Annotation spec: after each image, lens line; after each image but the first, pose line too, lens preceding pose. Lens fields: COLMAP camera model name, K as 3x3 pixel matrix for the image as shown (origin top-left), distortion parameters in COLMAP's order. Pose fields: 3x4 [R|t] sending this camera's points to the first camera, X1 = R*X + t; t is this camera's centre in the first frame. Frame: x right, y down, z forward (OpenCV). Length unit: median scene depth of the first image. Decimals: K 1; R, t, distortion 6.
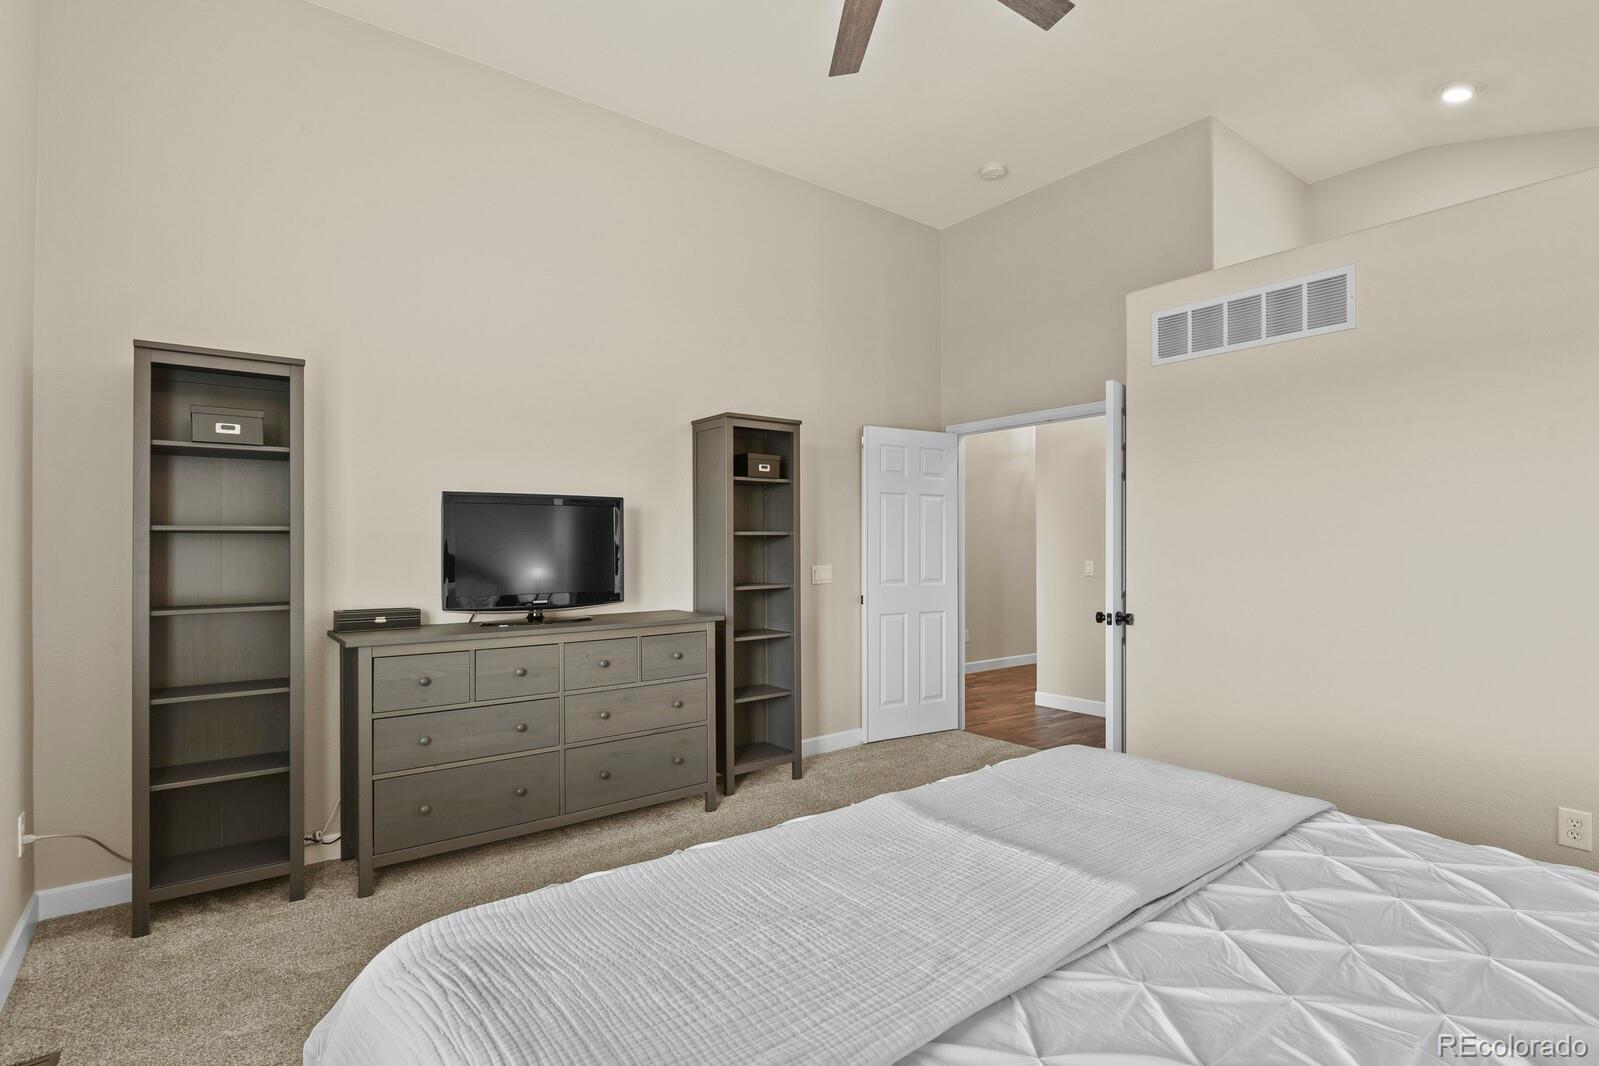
lens RADIAL K [[777.1, 0, 804.9], [0, 777.1, 535.1], [0, 0, 1]] dist [-0.001037, 0.002290]
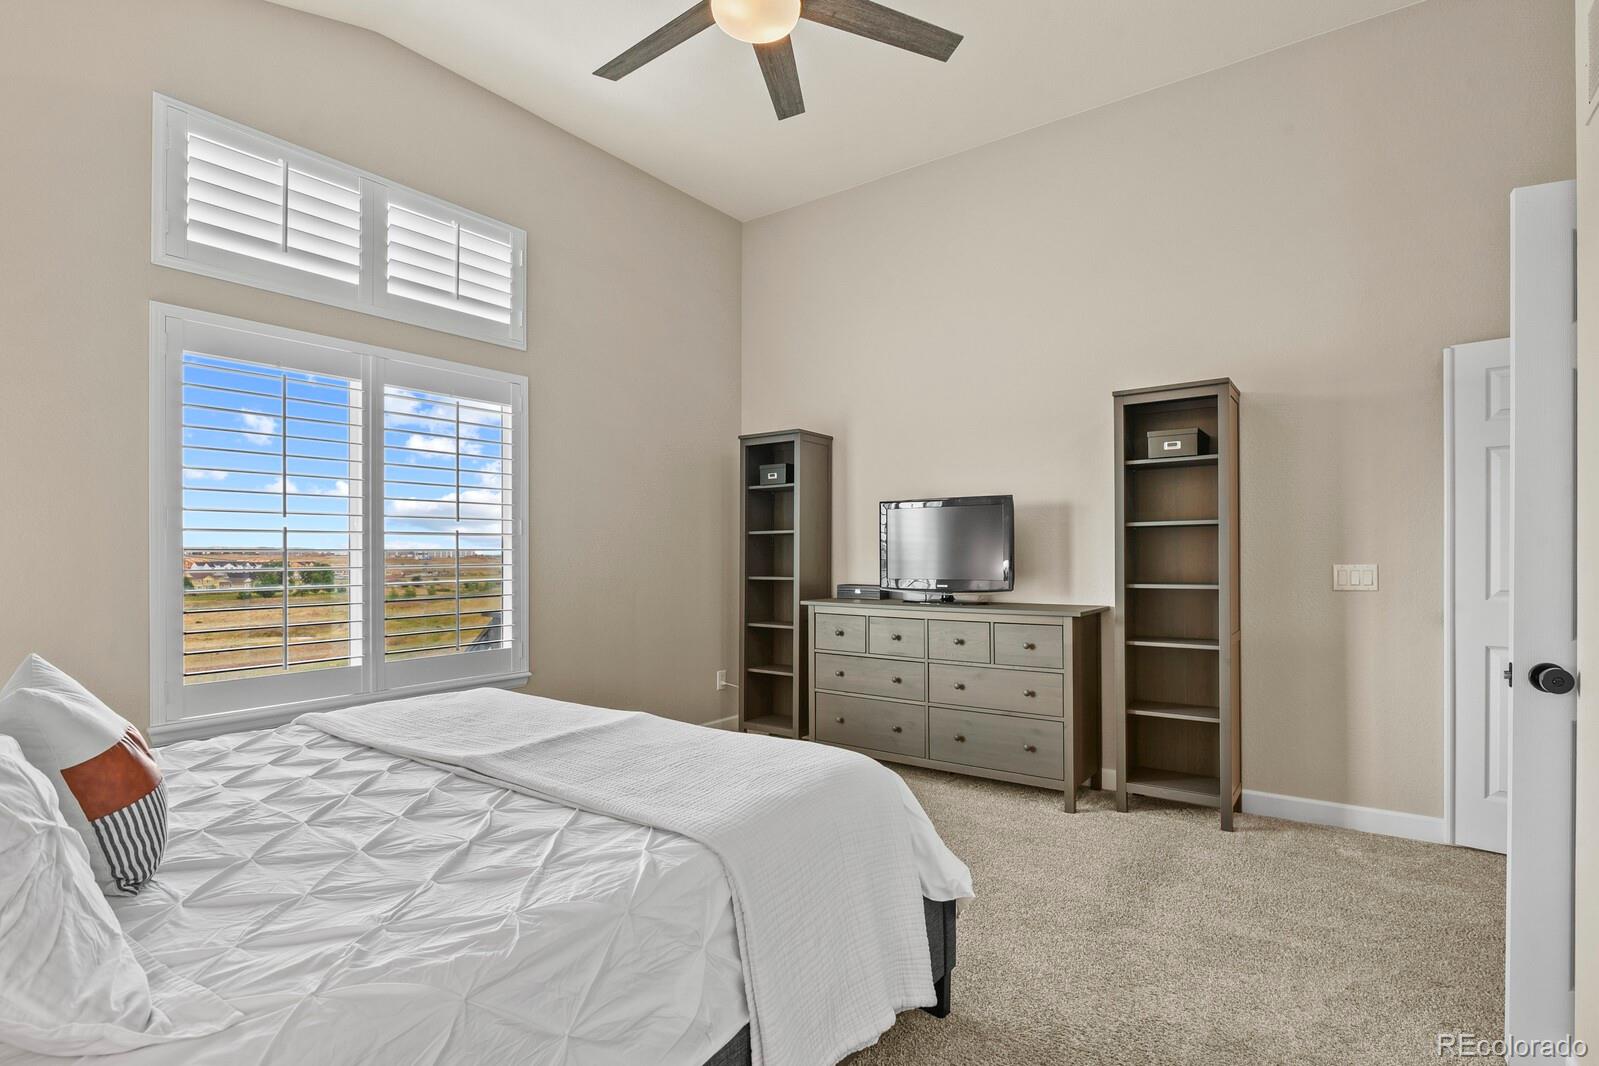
lens RADIAL K [[777.1, 0, 806.1], [0, 777.1, 543.8], [0, 0, 1]] dist [-0.001037, 0.002290]
pose [[0.275426, -0.007057, -0.961296, 0.701679], [0.017698, 0.999841, -0.002269, 0.016885], [0.961159, -0.016388, 0.275507, 0.412592]]
